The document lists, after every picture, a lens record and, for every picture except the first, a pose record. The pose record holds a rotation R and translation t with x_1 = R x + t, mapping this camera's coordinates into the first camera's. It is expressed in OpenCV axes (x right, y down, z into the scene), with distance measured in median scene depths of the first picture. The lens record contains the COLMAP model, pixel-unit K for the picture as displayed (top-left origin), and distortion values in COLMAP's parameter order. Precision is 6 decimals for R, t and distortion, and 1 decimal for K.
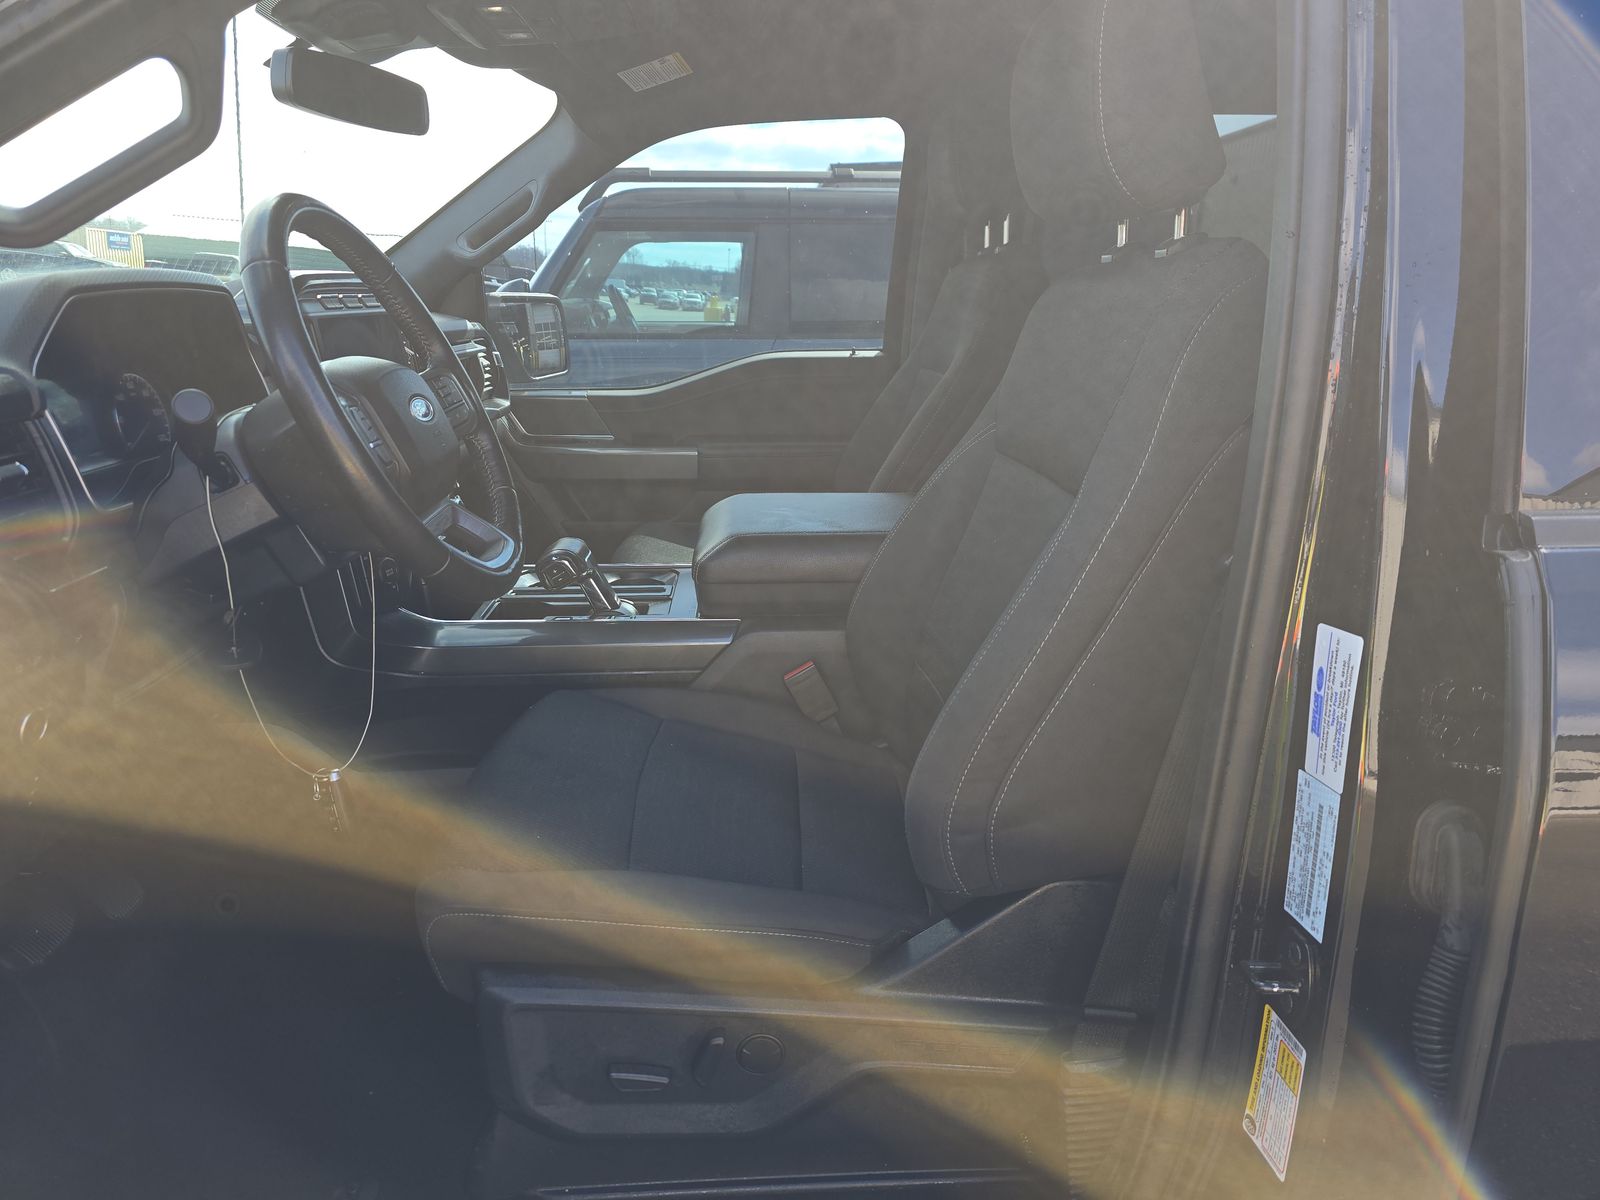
lens RADIAL K [[1071.8, 0, 809.1], [0, 1071.8, 605.5], [0, 0, 1]] dist [0.004441, -0.000083]
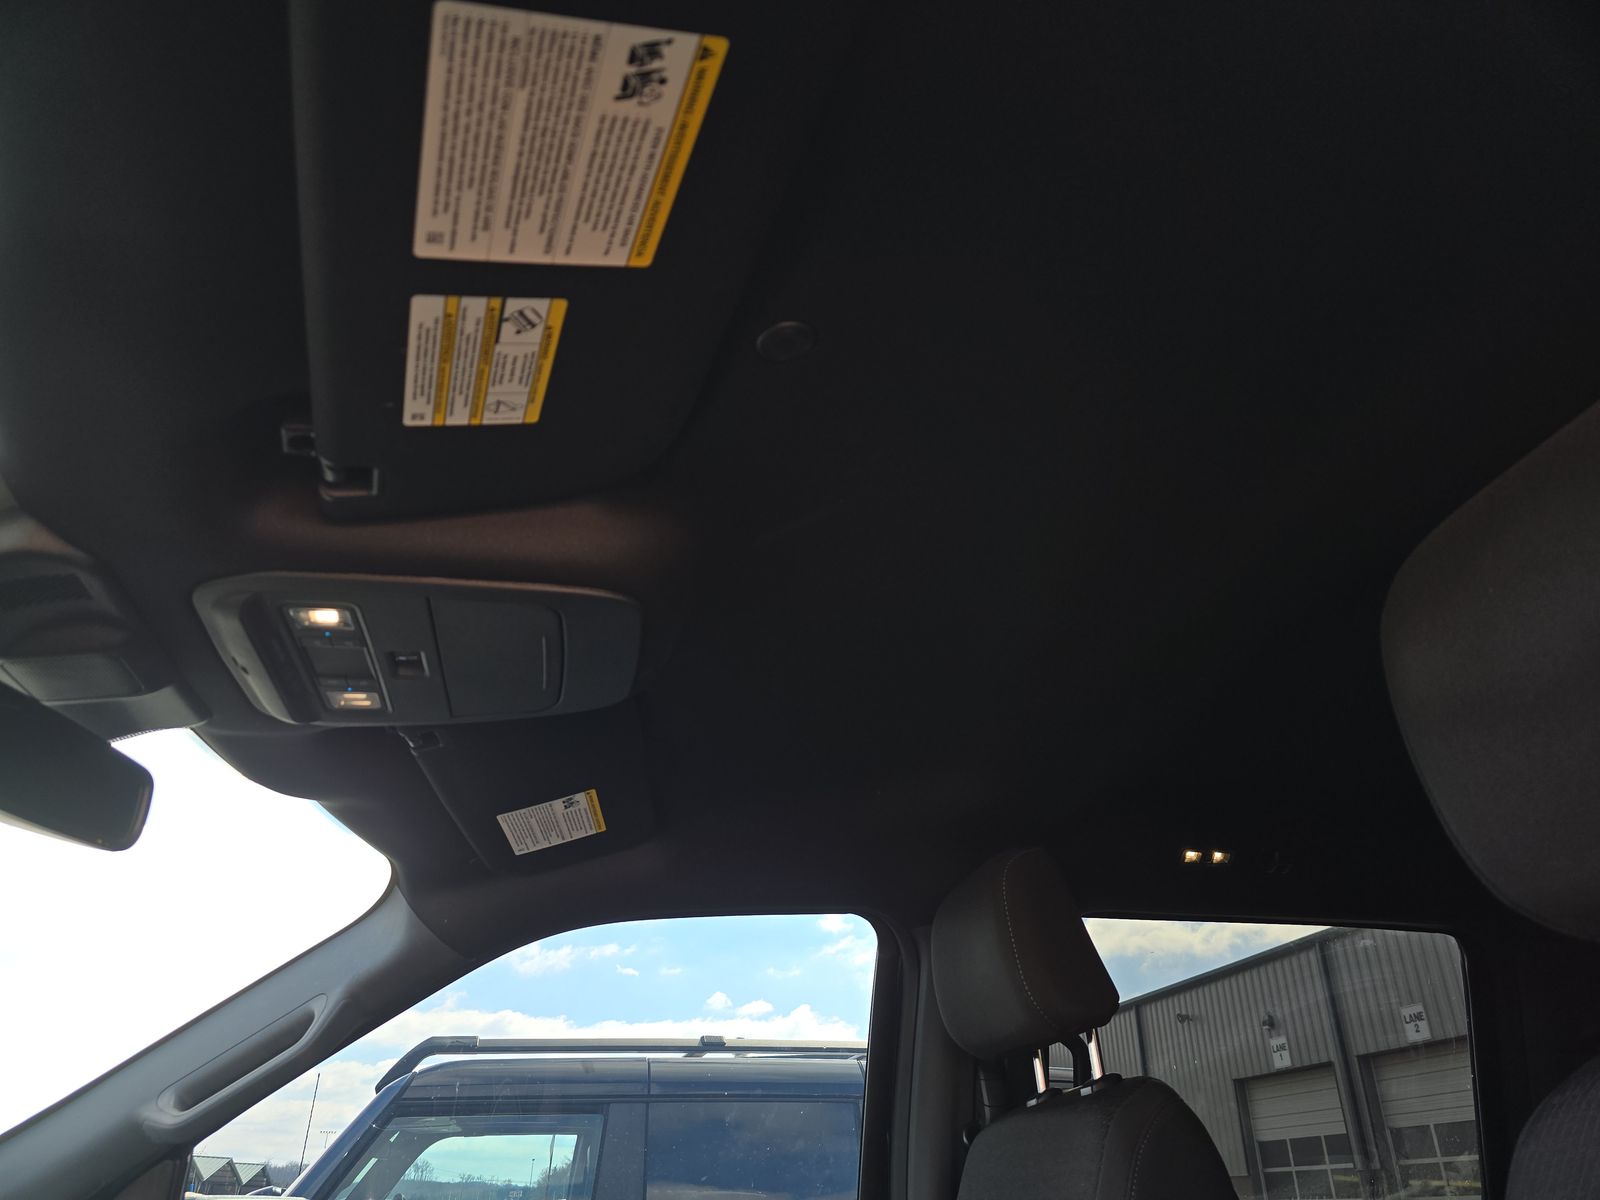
lens RADIAL K [[1071.8, 0, 809.1], [0, 1071.8, 605.5], [0, 0, 1]] dist [0.004441, -0.000083]
pose [[0.987886, 0.053856, 0.145539, -0.077112], [0.066060, 0.702687, -0.708426, -0.090152], [-0.140422, 0.709458, 0.690616, 0.356591]]
